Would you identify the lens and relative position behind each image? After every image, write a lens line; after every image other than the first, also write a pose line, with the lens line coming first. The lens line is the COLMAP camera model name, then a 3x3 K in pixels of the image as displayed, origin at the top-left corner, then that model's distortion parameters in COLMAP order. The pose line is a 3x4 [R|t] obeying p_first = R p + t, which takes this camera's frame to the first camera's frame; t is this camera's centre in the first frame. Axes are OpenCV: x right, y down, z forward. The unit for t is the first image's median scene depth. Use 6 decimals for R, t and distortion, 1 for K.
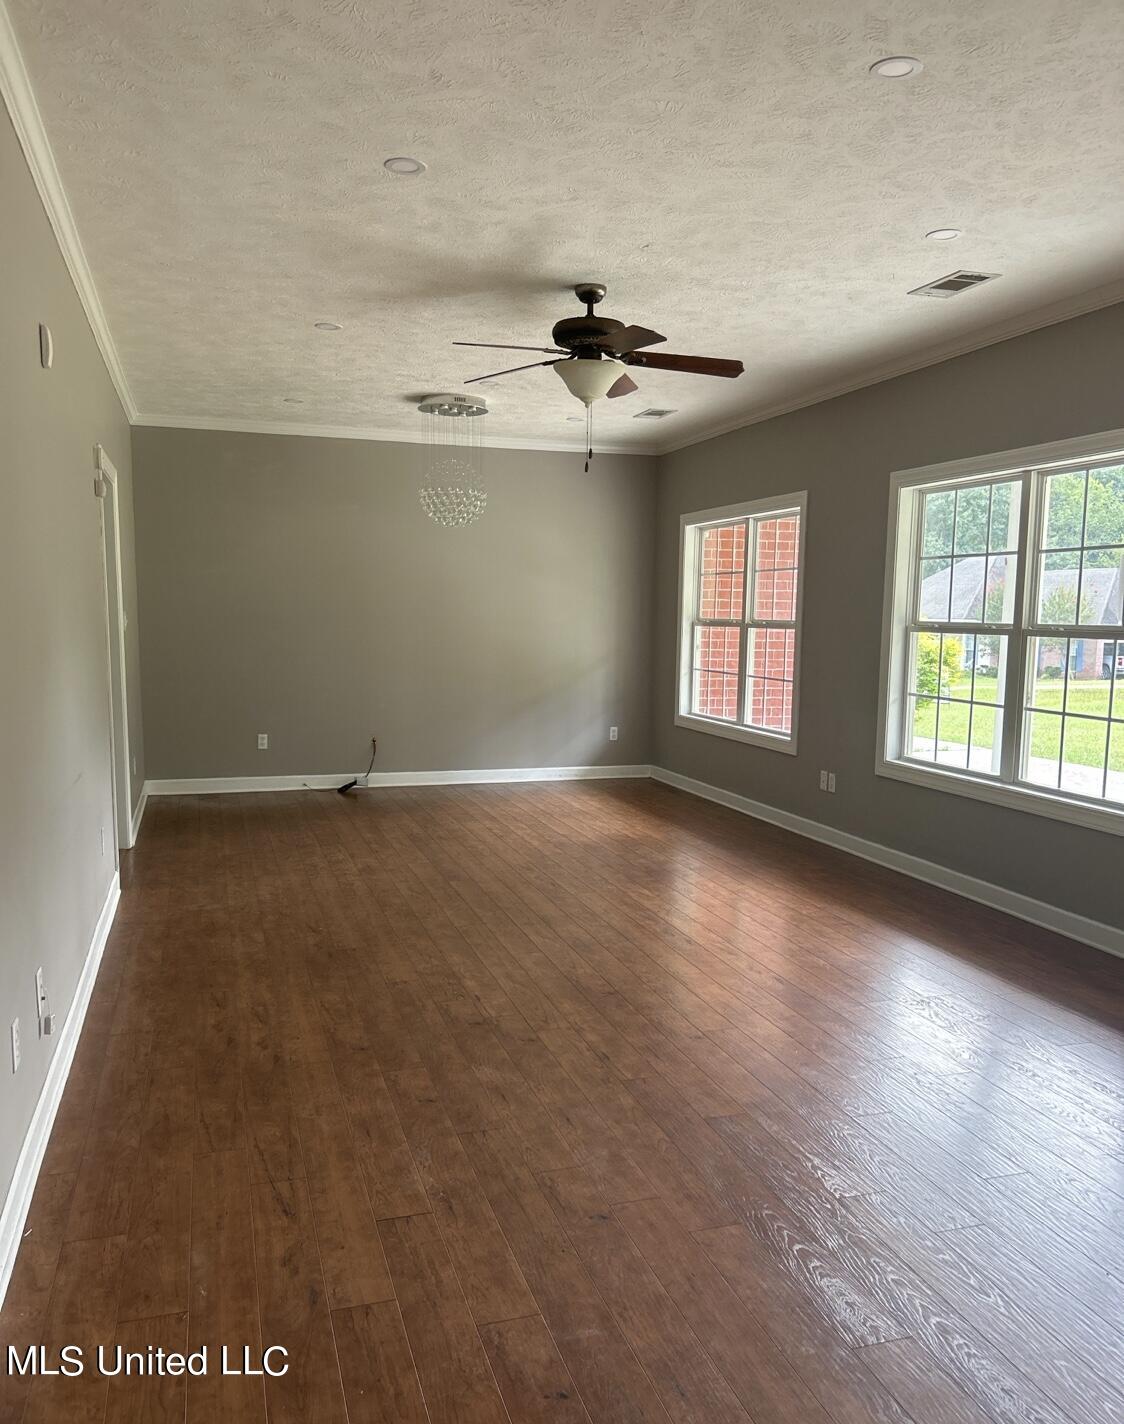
lens RADIAL K [[995.7, 0, 562.0], [0, 995.7, 712.0], [0, 0, 1]] dist [-0.003974, -0.001760]
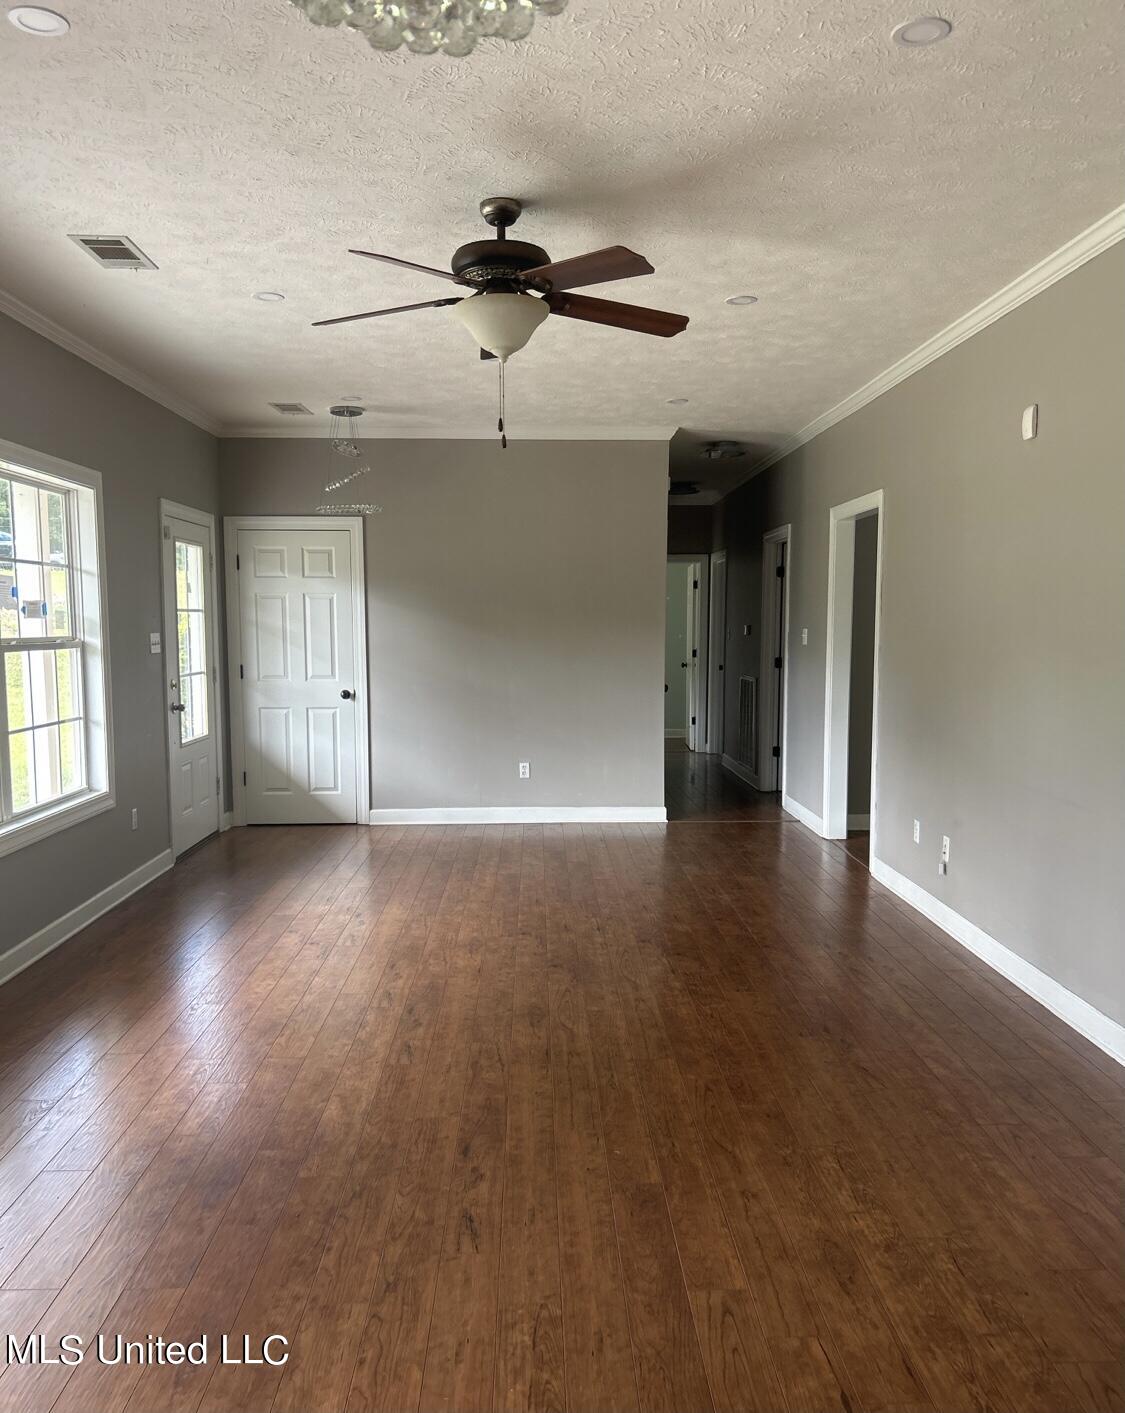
lens RADIAL K [[995.2, 0, 562.5], [0, 995.2, 706.5], [0, 0, 1]] dist [-0.100346, 0.000200]
pose [[-0.952527, -0.029726, 0.302999, -0.231674], [0.028366, 0.982228, 0.185537, -0.170678], [-0.303129, 0.185324, -0.934756, 1.591856]]
